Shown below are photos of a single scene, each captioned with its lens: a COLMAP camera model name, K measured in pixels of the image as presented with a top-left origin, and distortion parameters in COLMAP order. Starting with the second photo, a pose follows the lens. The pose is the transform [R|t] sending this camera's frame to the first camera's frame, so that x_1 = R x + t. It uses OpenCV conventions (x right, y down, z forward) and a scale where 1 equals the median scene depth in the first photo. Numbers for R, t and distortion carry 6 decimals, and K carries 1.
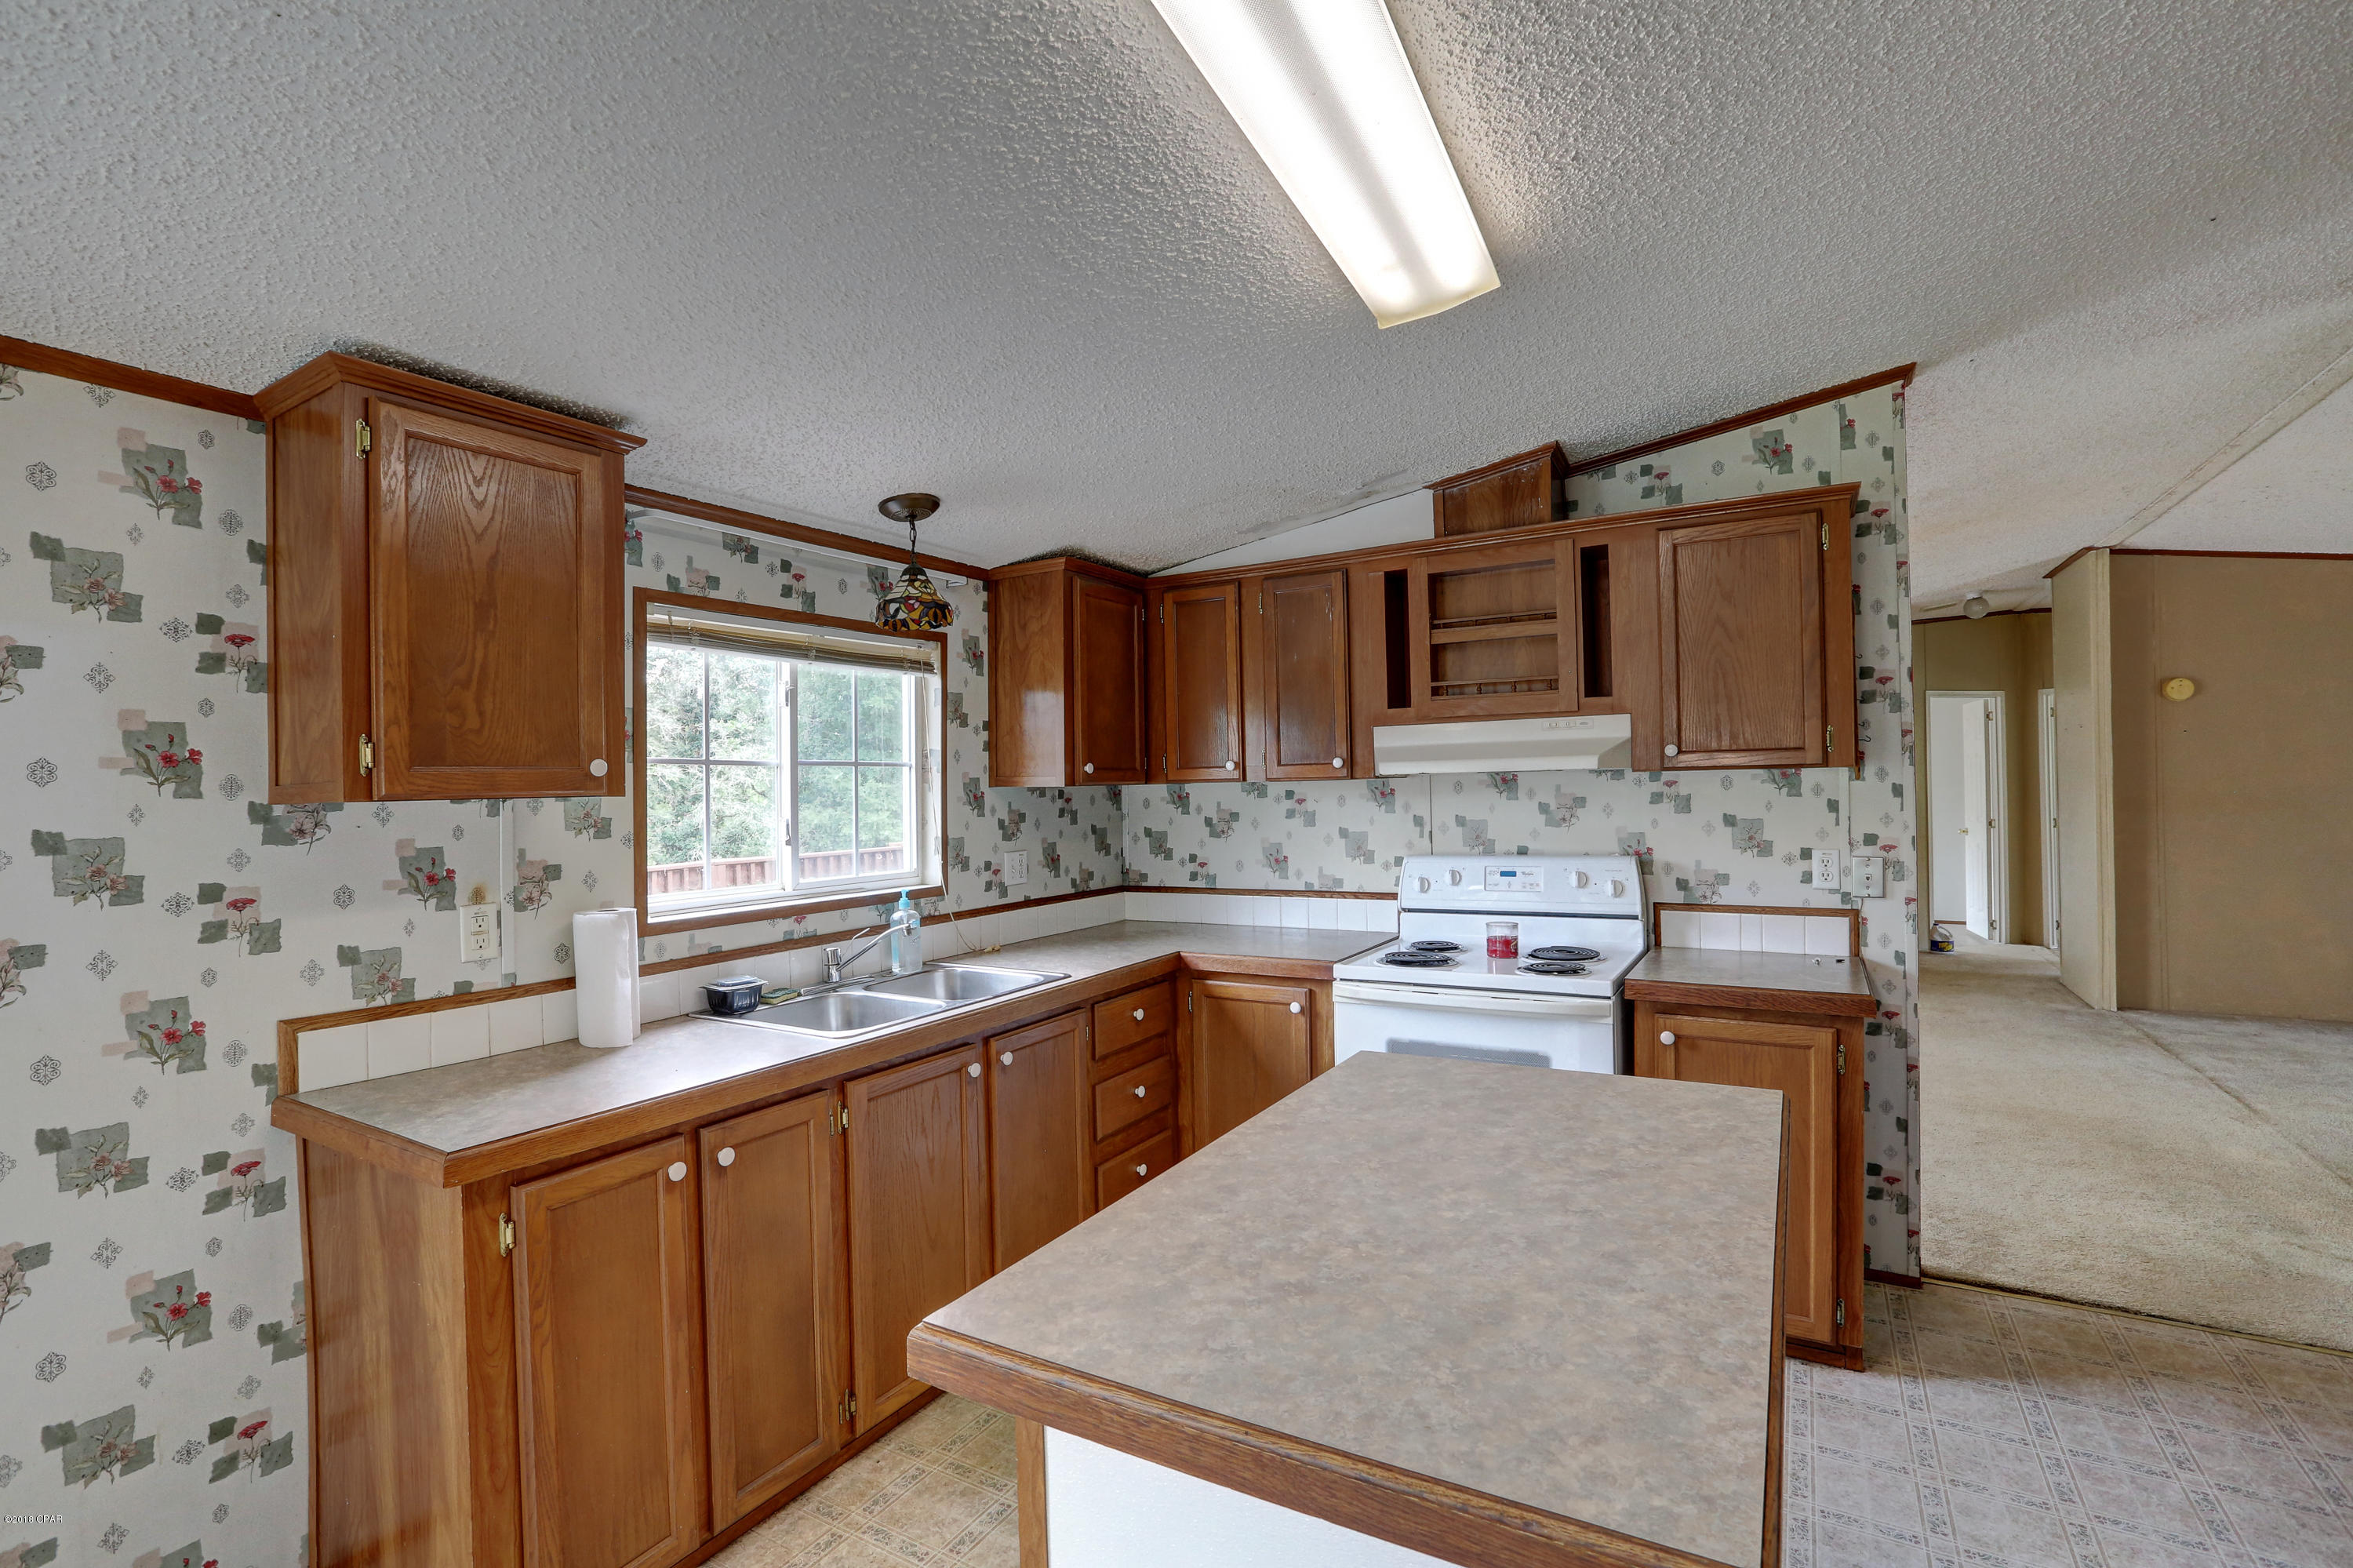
lens RADIAL K [[1059.7, 0, 1168.4], [0, 1059.7, 783.2], [0, 0, 1]] dist [-0.004670, -0.000572]
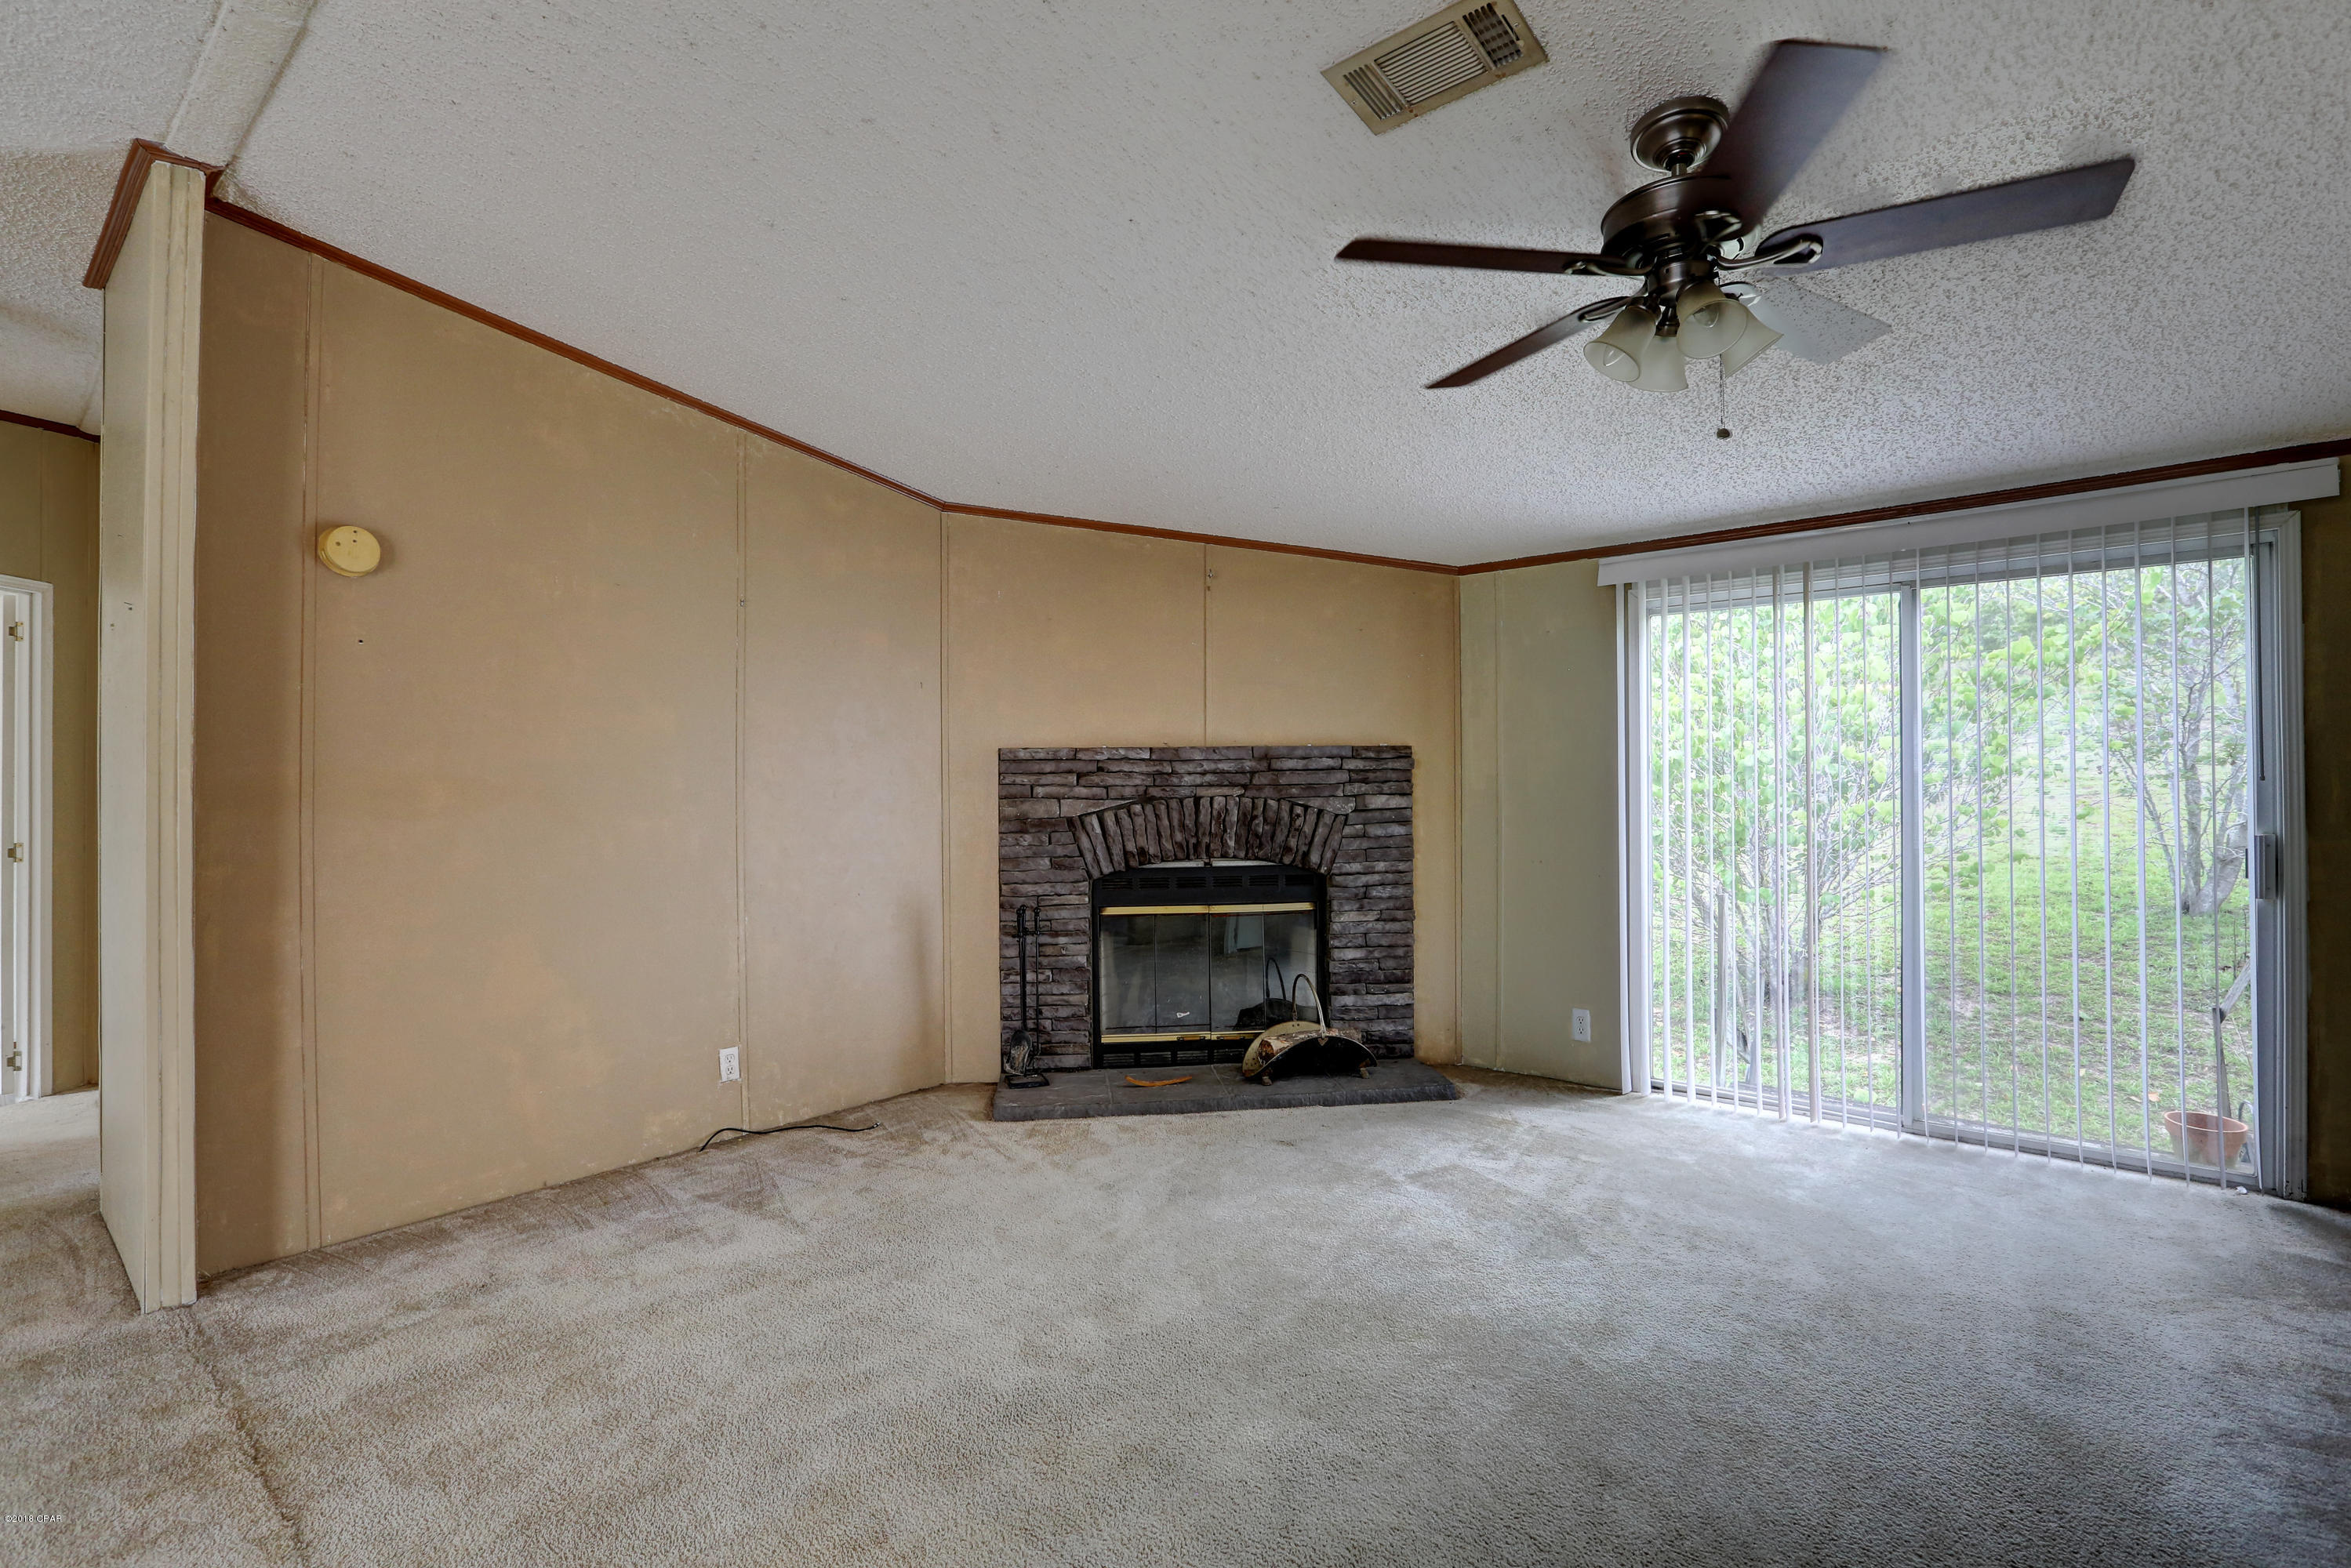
lens RADIAL K [[1058.7, 0, 1167.1], [0, 1058.7, 786.3], [0, 0, 1]] dist [-0.004670, -0.000572]
pose [[0.173959, 0.023511, 0.984472, 0.556386], [-0.002569, 0.999722, -0.023421, 0.025445], [-0.984750, 0.001545, 0.173971, 0.555665]]
